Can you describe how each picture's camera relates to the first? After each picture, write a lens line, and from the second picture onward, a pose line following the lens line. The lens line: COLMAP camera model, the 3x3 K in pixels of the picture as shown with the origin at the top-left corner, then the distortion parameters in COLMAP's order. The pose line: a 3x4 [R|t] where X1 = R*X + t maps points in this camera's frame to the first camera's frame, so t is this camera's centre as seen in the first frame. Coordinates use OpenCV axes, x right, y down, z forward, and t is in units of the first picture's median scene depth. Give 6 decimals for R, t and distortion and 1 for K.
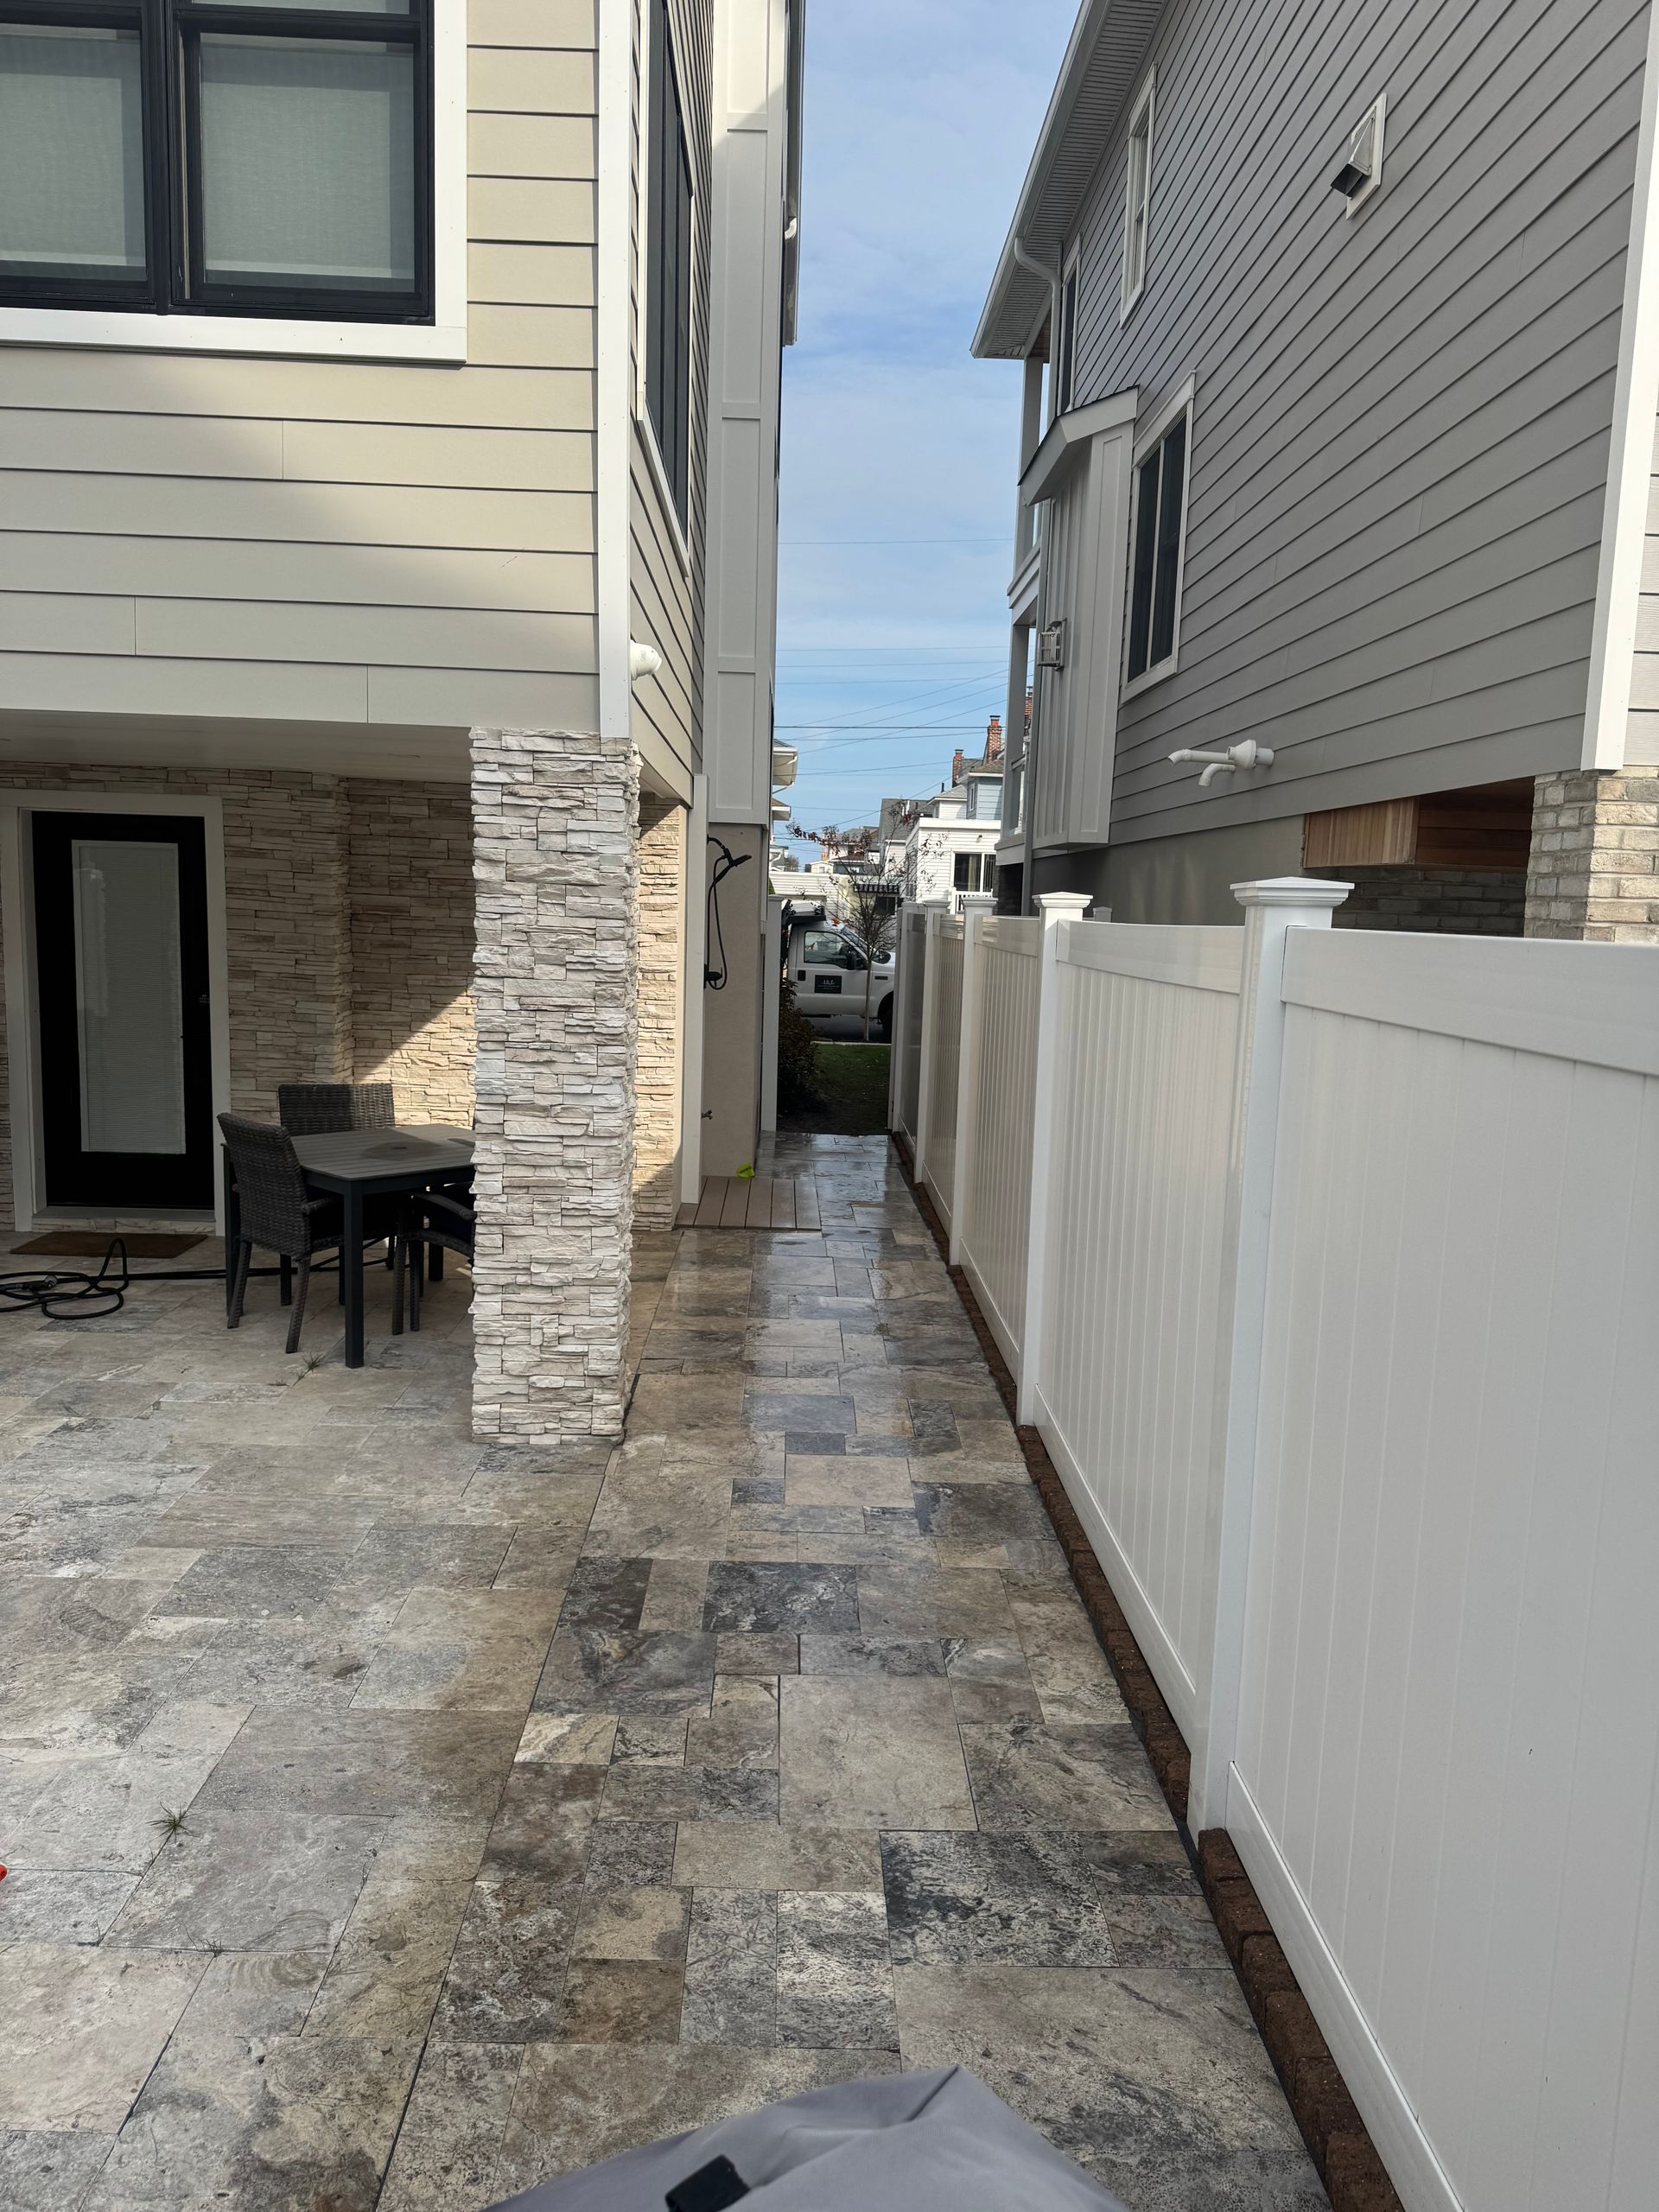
lens RADIAL K [[1562.9, 0, 836.9], [0, 1562.9, 1108.5], [0, 0, 1]] dist [0.065568, -0.064379]
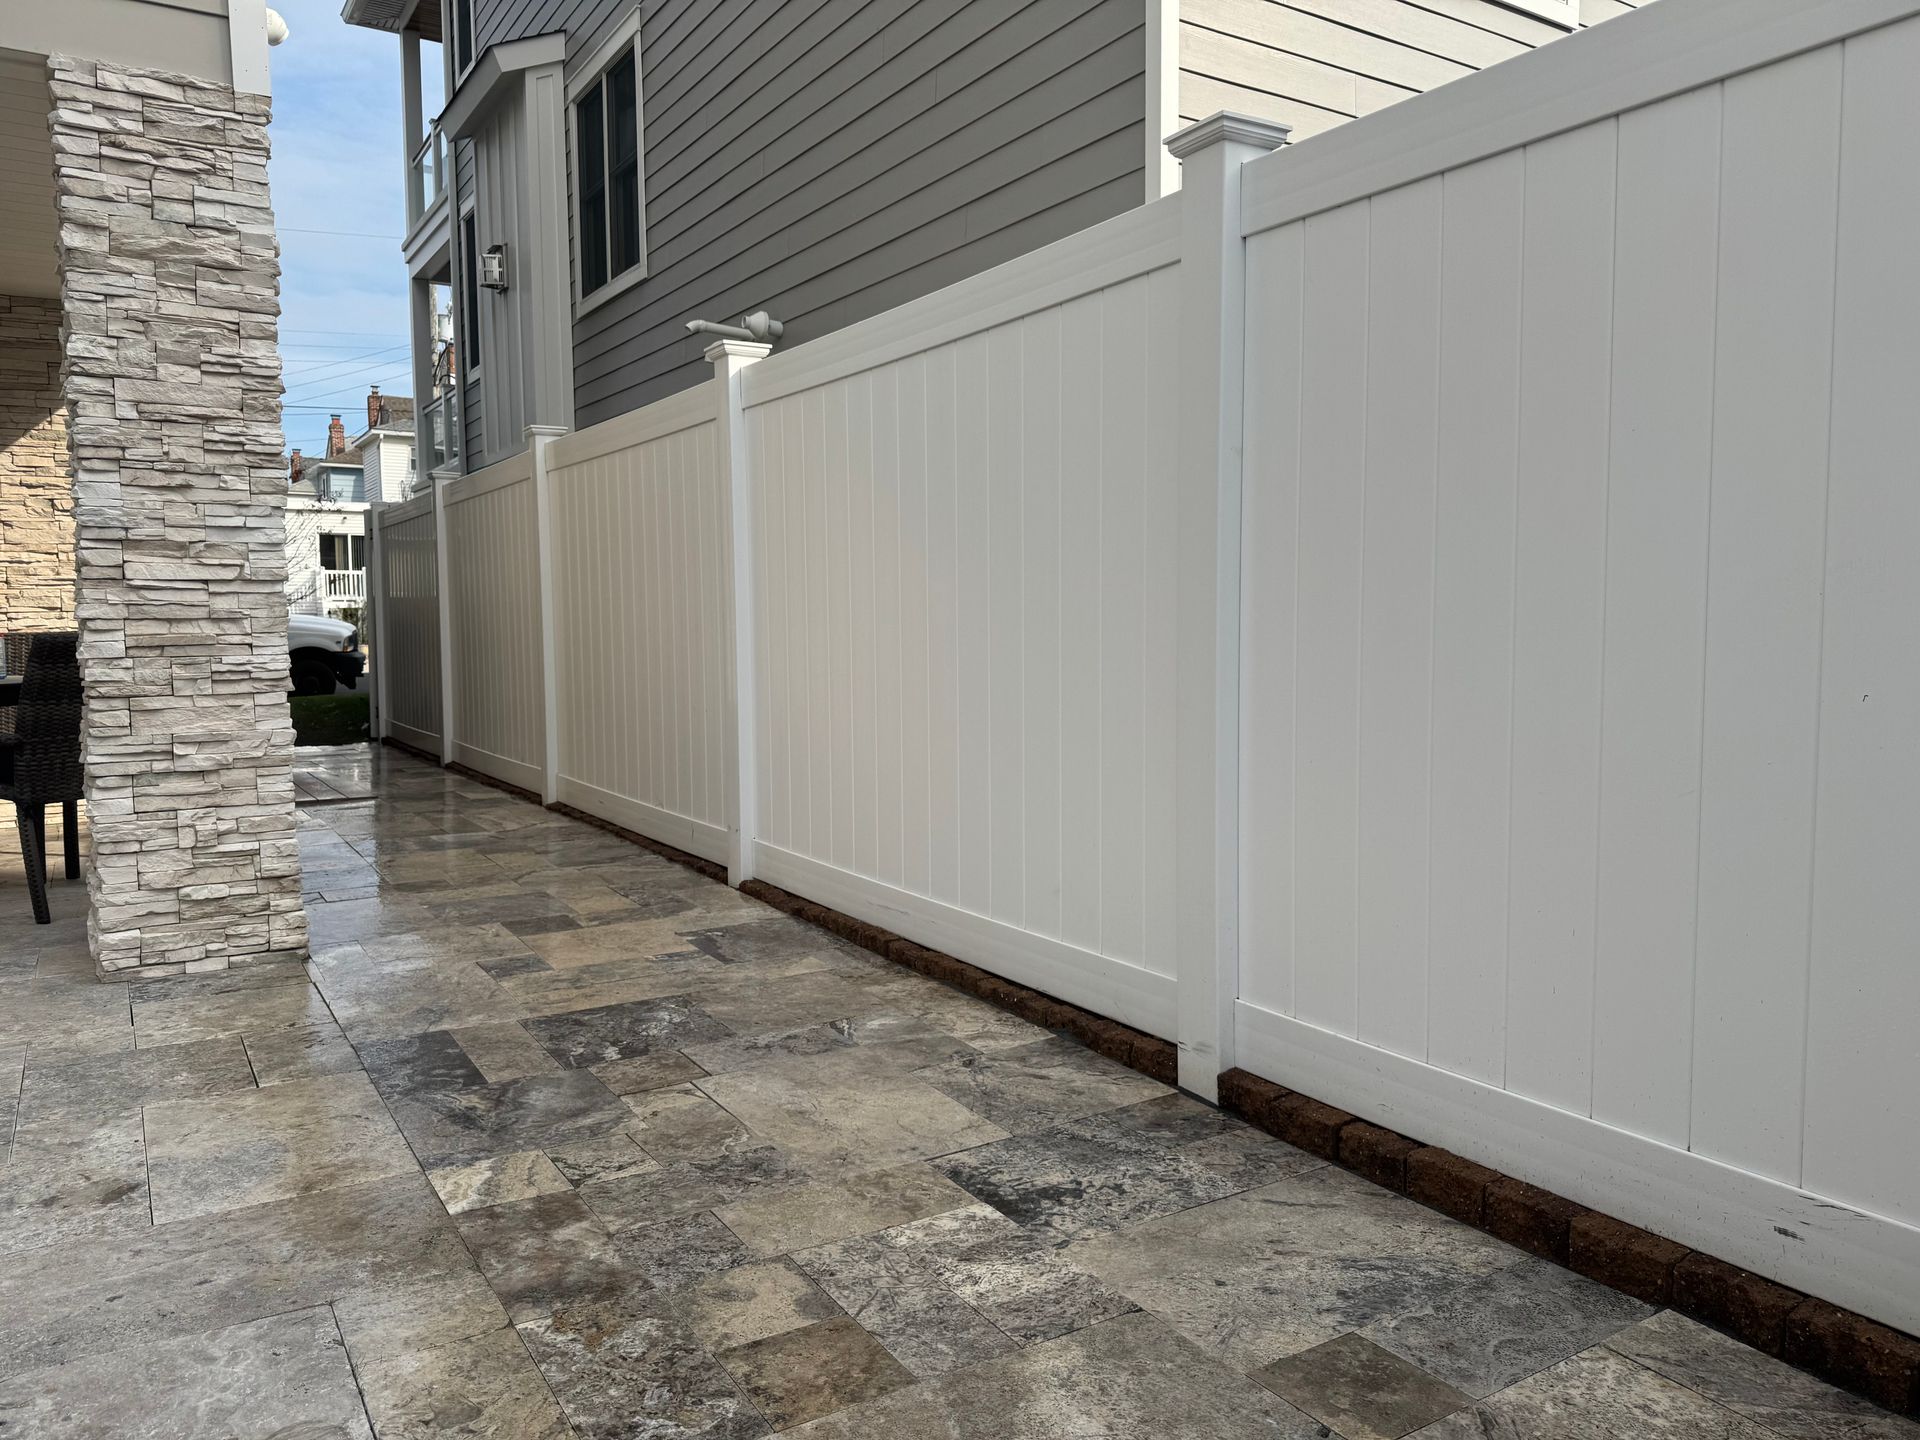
lens RADIAL K [[1356.6, 0, 948.8], [0, 1356.6, 708.4], [0, 0, 1]] dist [0.065568, -0.064379]
pose [[0.861255, -0.075315, 0.502561, -0.248690], [0.106074, 0.993815, -0.032848, 0.176333], [-0.496979, 0.081599, 0.863917, 0.237902]]
